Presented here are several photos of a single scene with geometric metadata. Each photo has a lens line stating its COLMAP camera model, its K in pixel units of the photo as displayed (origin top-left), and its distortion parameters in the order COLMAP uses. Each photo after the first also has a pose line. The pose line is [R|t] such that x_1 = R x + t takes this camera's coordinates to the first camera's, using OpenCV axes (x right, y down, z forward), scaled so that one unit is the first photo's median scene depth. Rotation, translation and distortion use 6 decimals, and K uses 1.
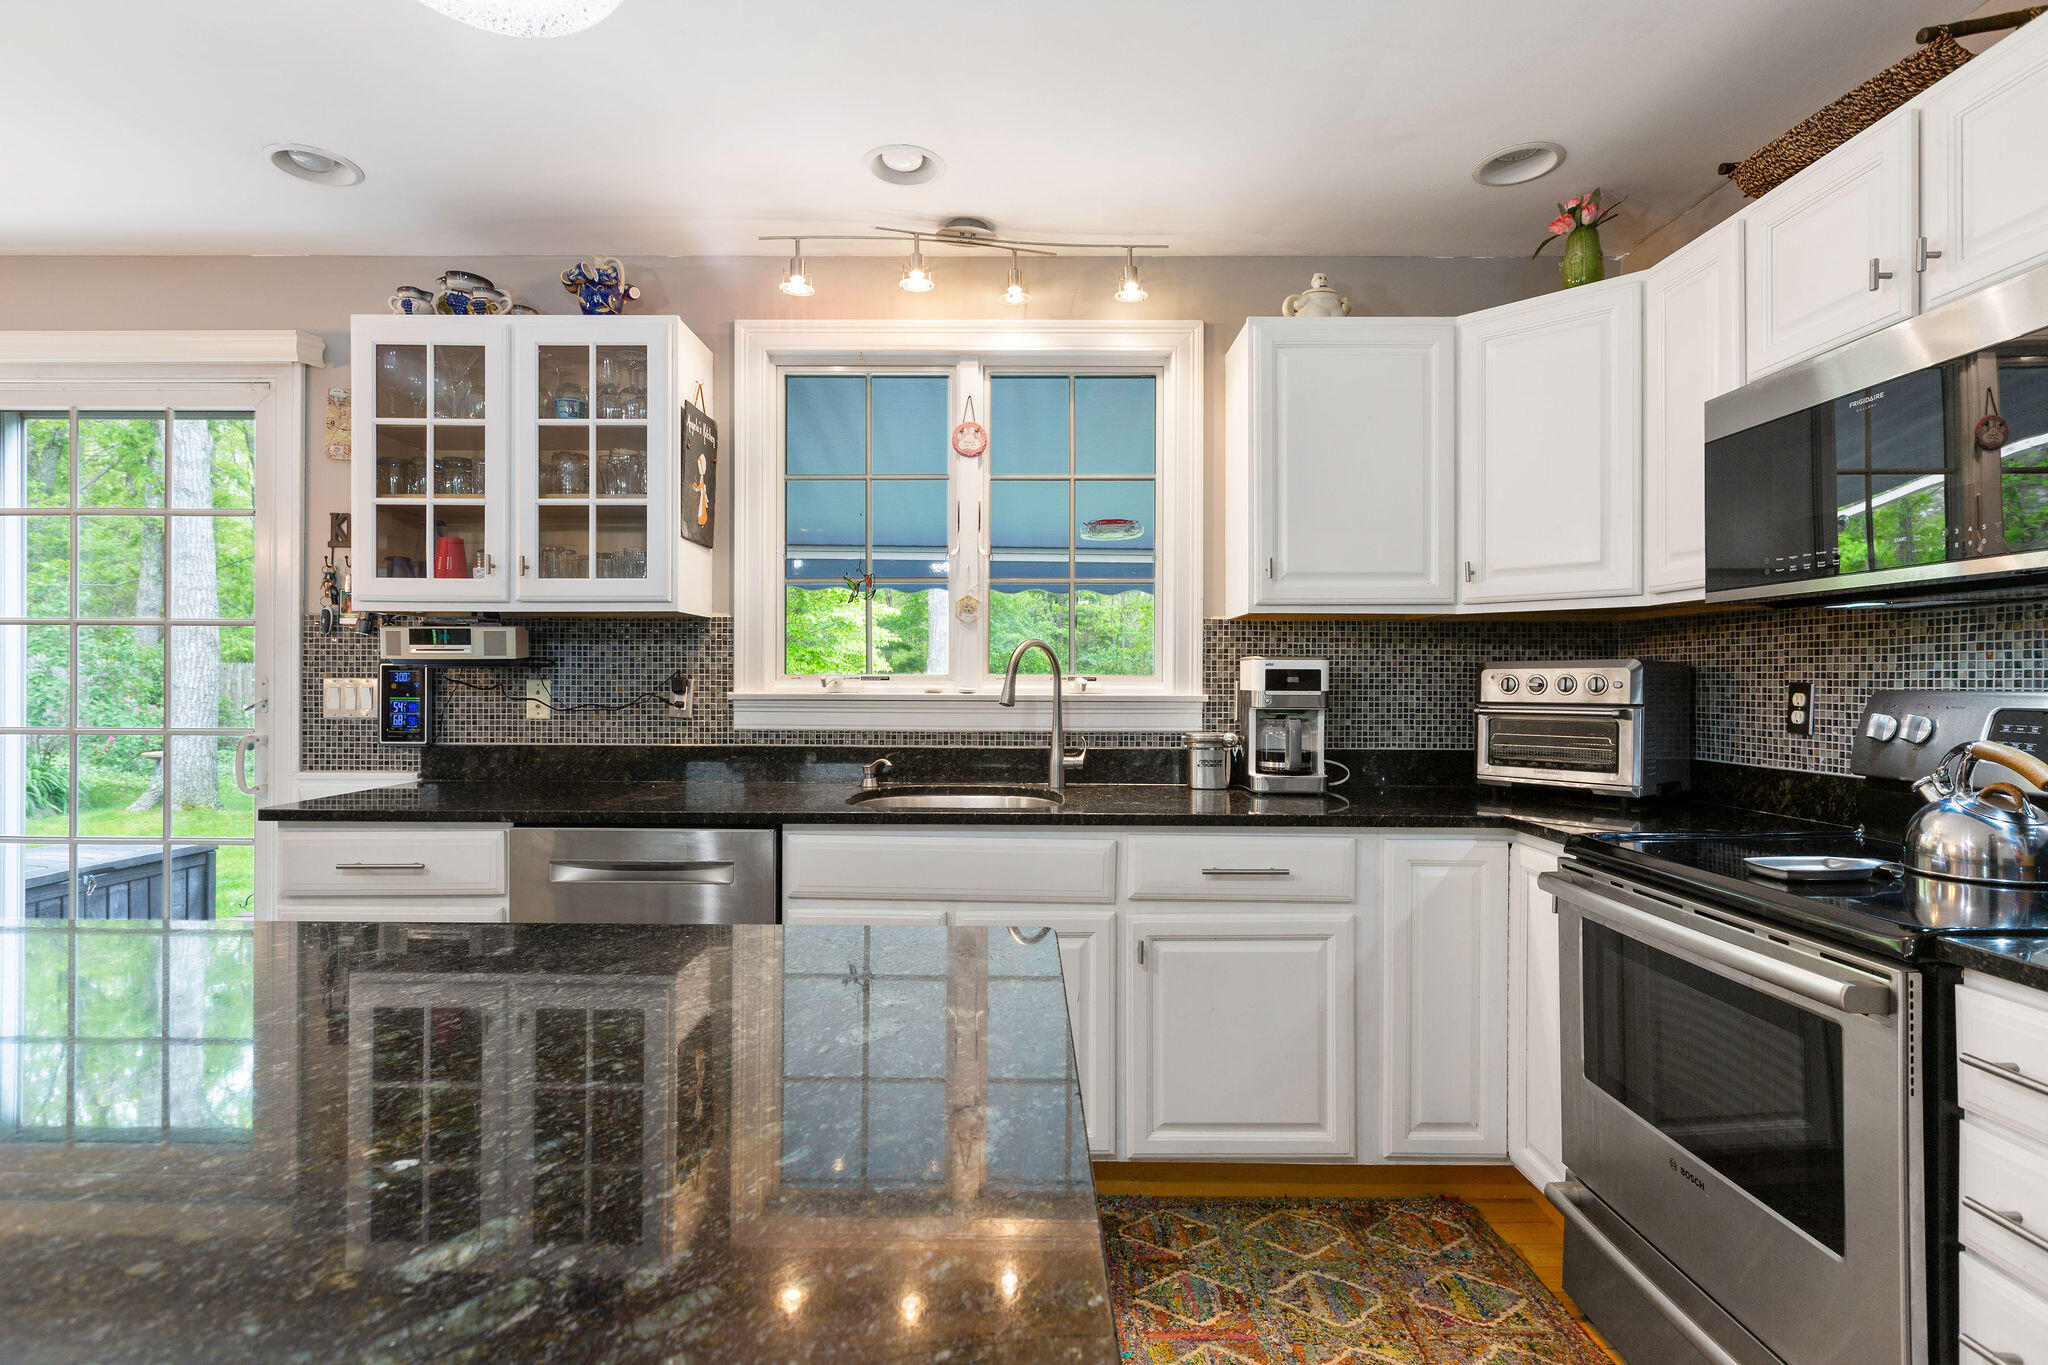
lens RADIAL K [[997.0, 0, 1008.8], [0, 997.0, 678.3], [0, 0, 1]] dist [0.001827, -0.001148]
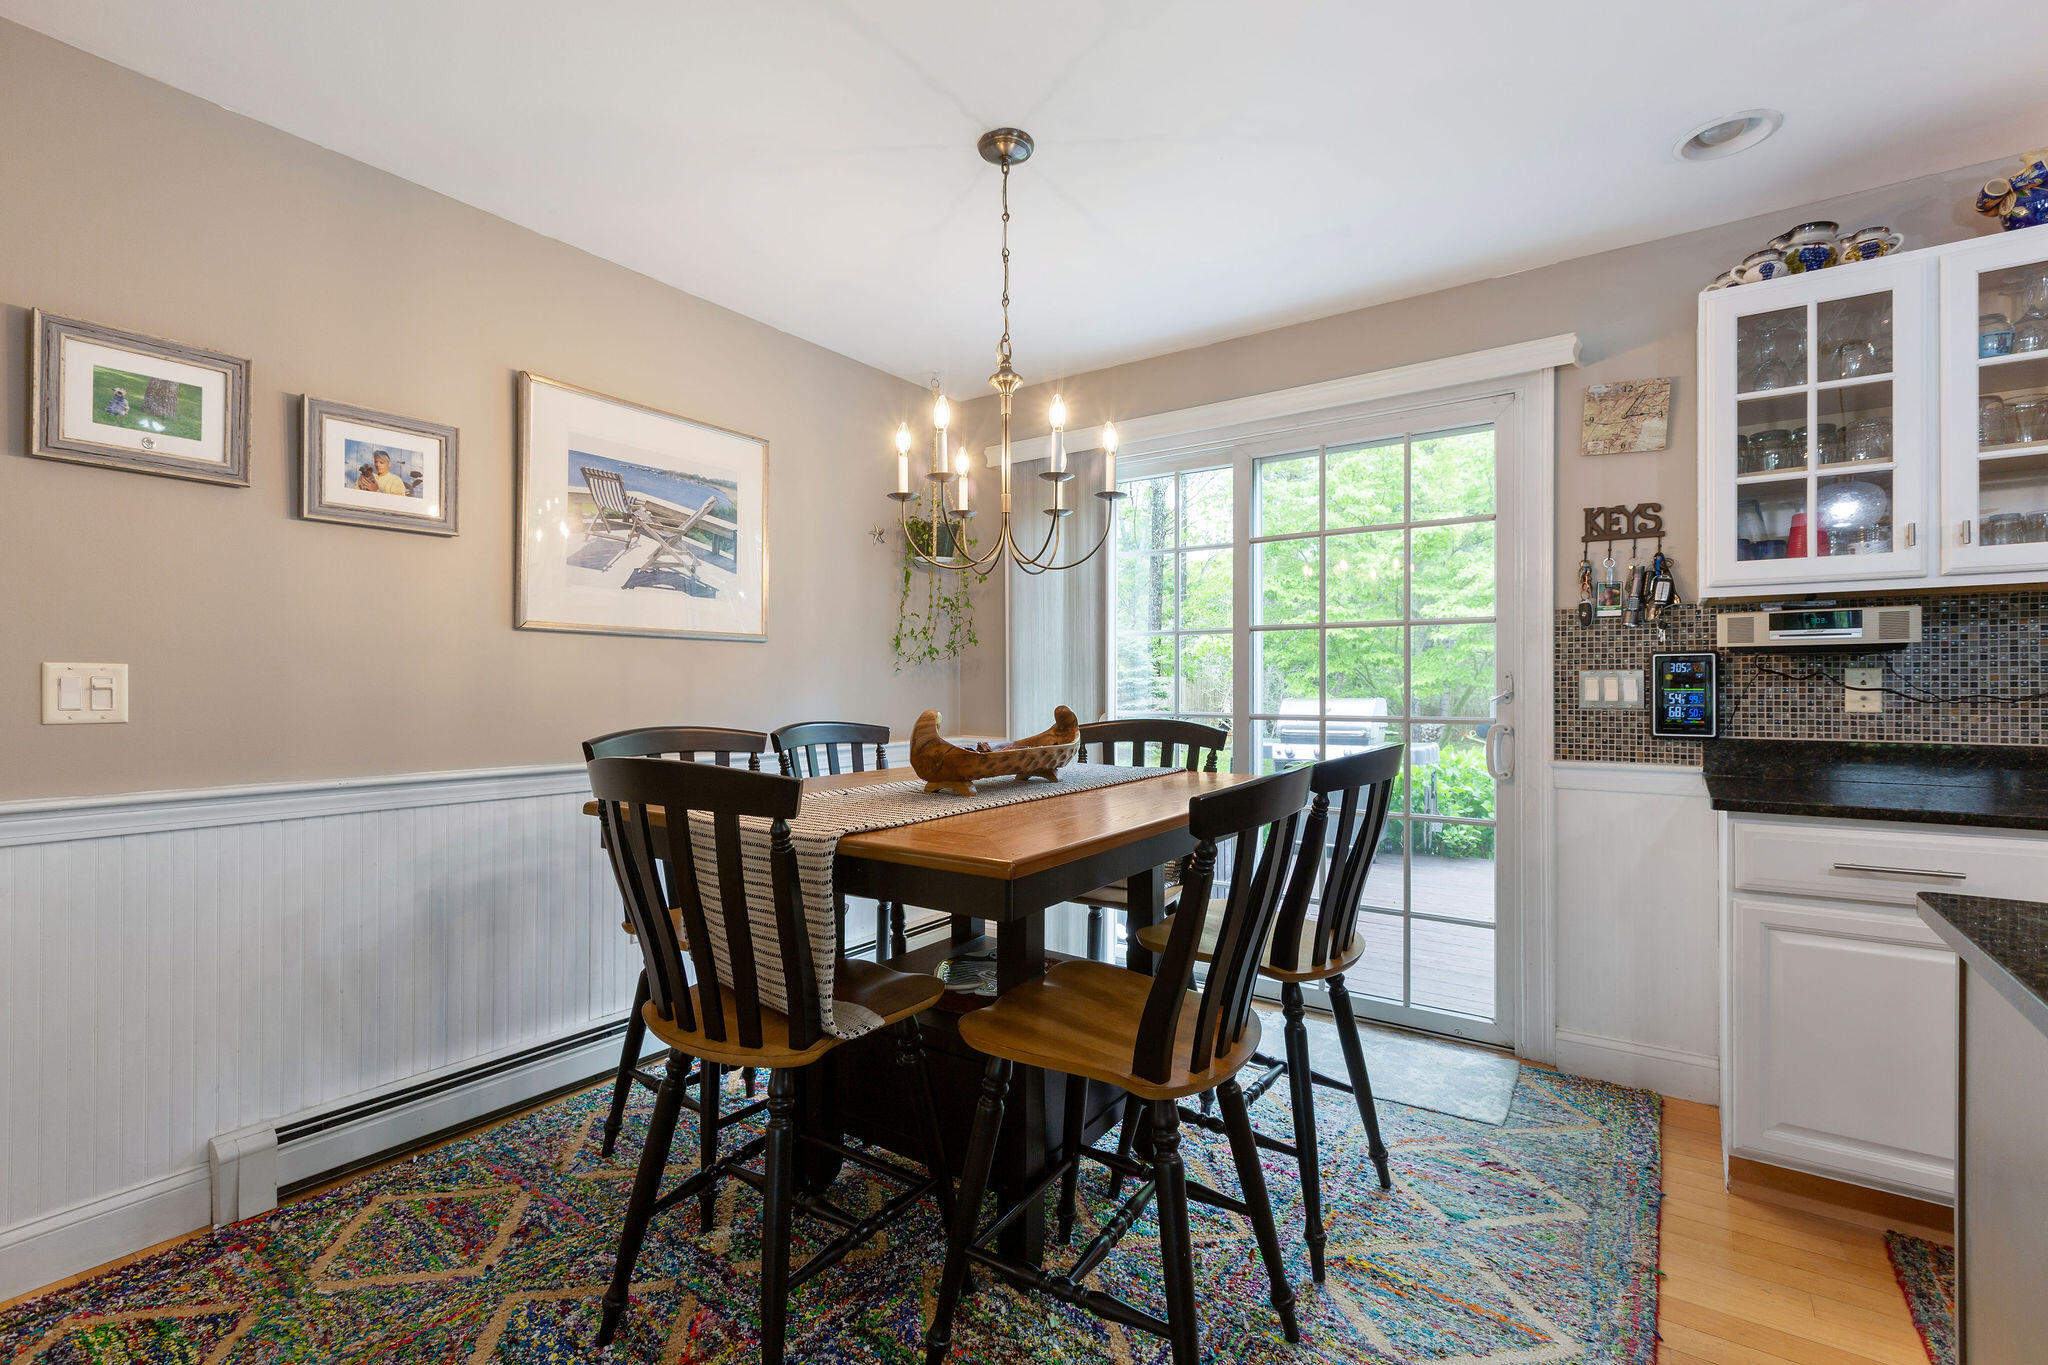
lens RADIAL K [[910.6, 0, 1009.0], [0, 910.6, 684.7], [0, 0, 1]] dist [-0.003594, 0.000740]
pose [[0.814679, -0.005901, -0.579883, -0.684224], [0.004596, 0.999983, -0.003718, 0.017087], [0.579894, 0.000364, 0.814692, -0.111295]]
